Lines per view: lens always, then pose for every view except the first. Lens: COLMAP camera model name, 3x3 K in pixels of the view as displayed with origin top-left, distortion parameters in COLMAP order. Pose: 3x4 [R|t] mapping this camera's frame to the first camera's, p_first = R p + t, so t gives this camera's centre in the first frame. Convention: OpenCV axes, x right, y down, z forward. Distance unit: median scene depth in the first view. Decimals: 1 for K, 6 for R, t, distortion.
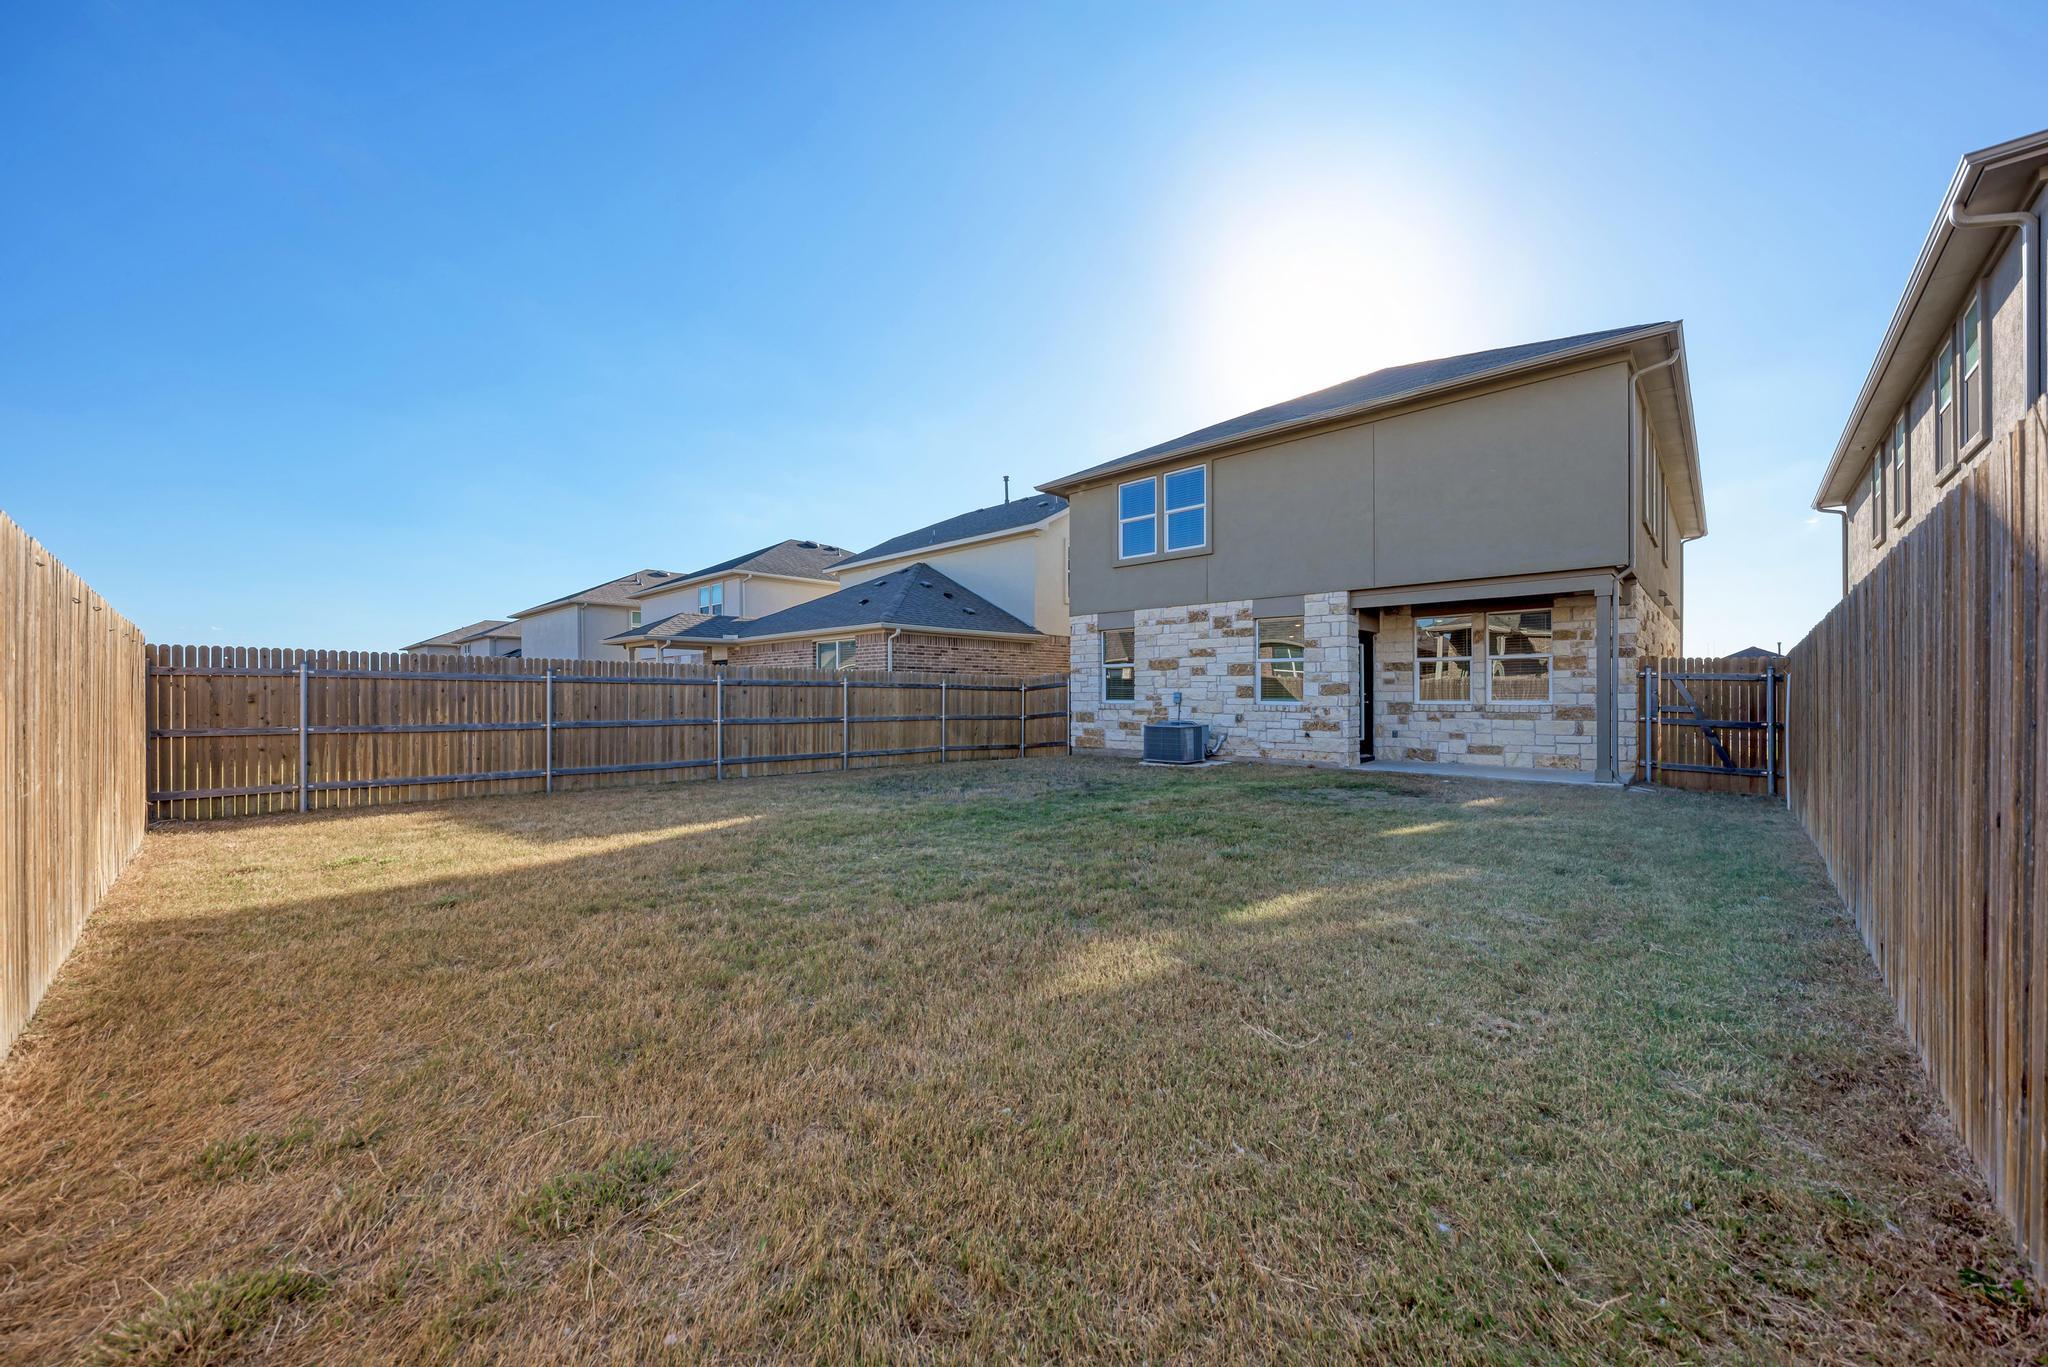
lens RADIAL K [[747.5, 0, 1015.1], [0, 747.5, 701.2], [0, 0, 1]] dist [0.003401, -0.000031]
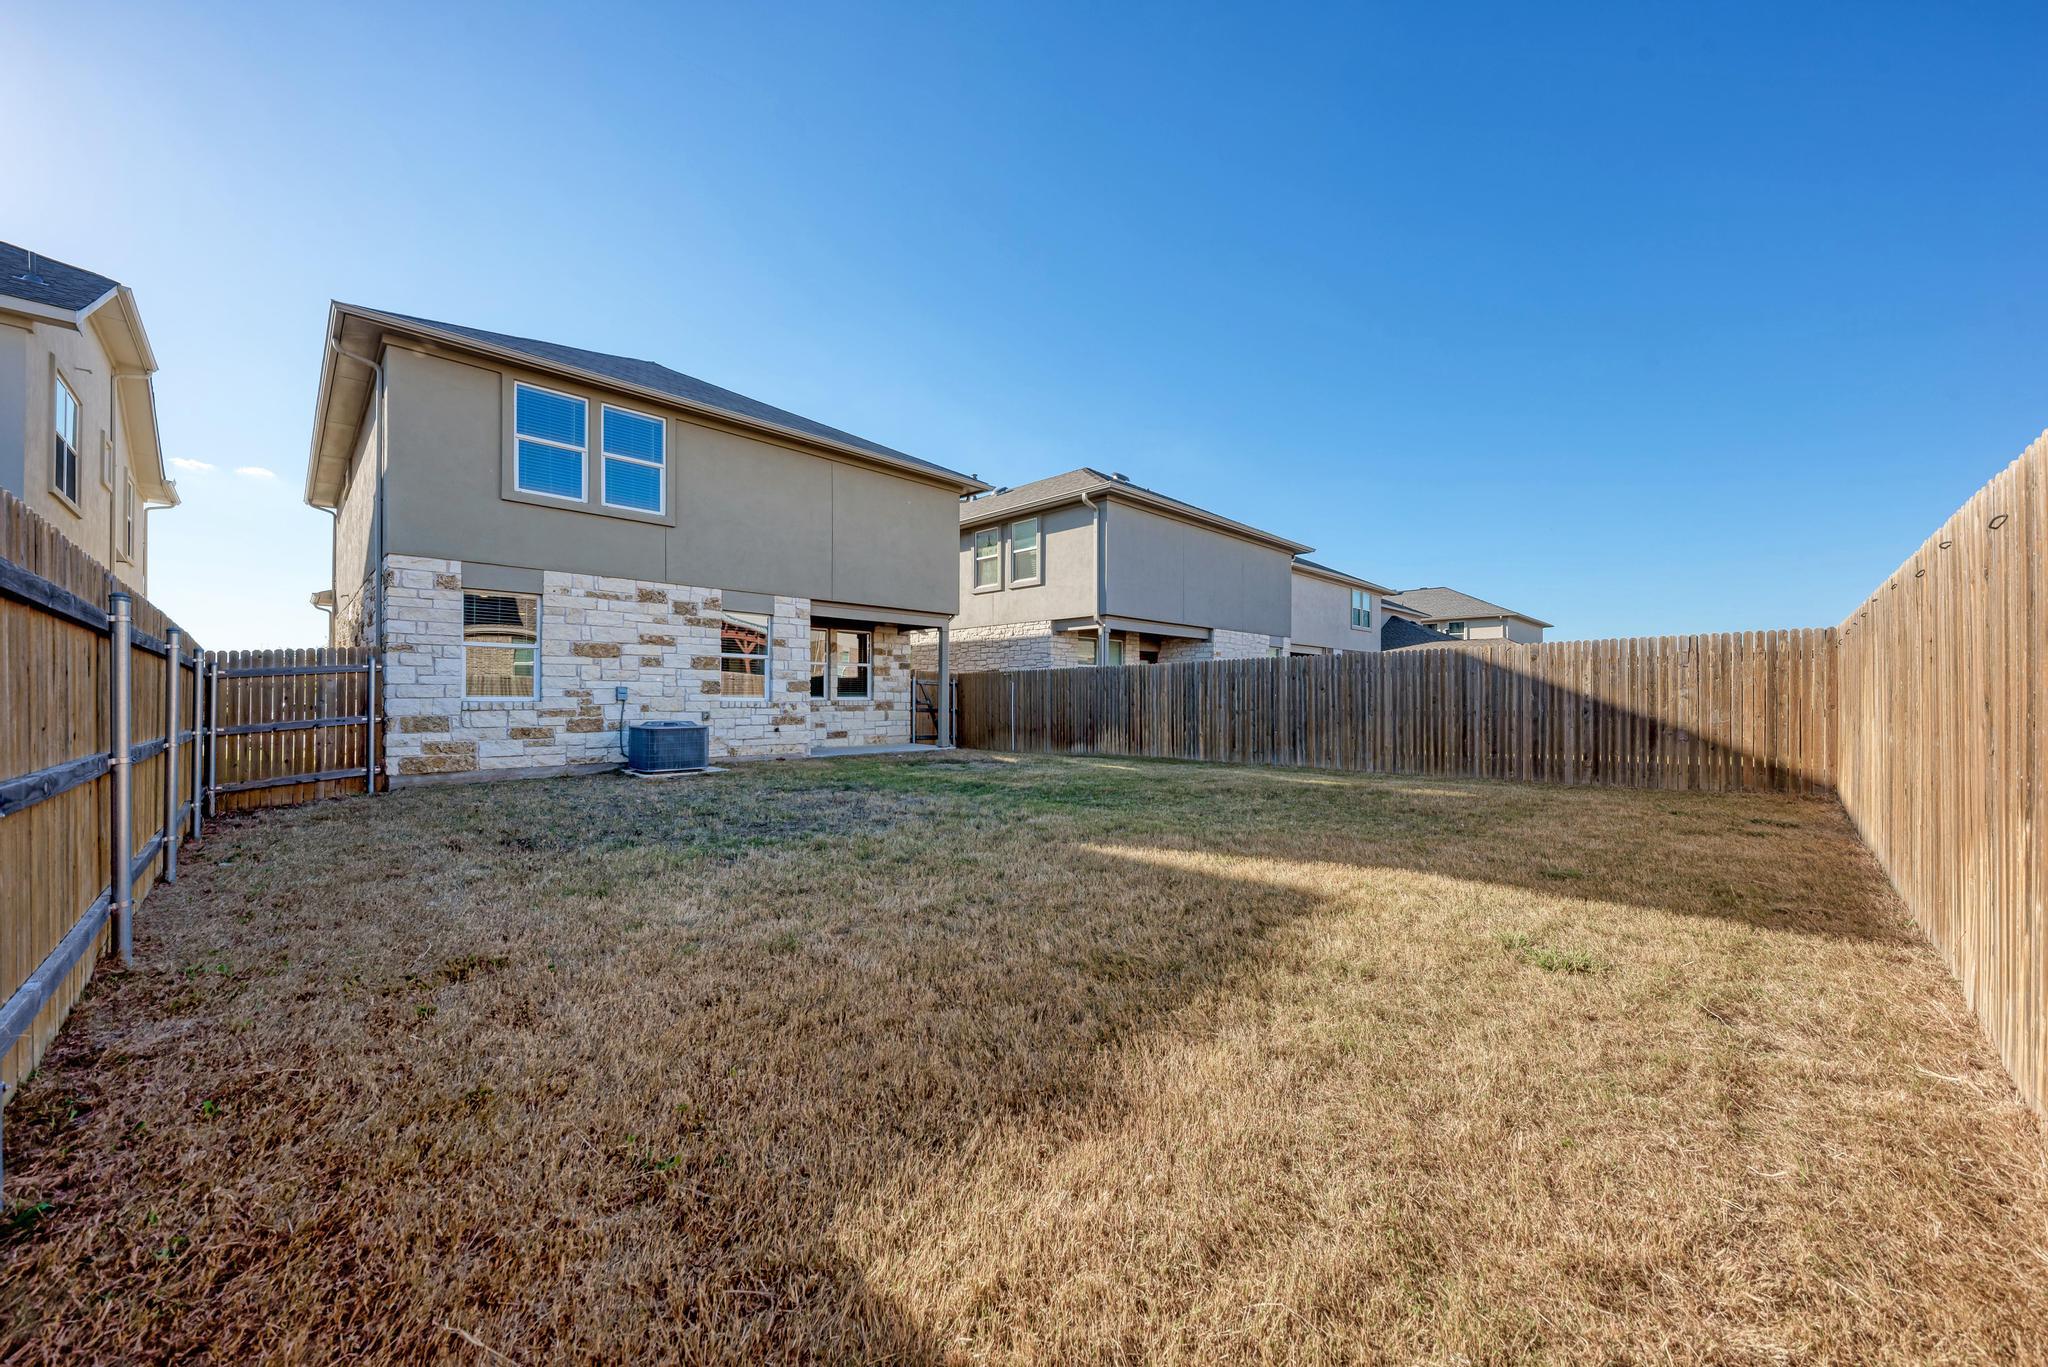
lens RADIAL K [[747.5, 0, 1073.7], [0, 747.5, 695.8], [0, 0, 1]] dist [0.003401, -0.000031]
pose [[-0.015402, 0.000389, 0.999881, -0.593891], [0.000424, 1.000000, -0.000382, -0.001700], [-0.999881, 0.000418, -0.015403, 0.538643]]
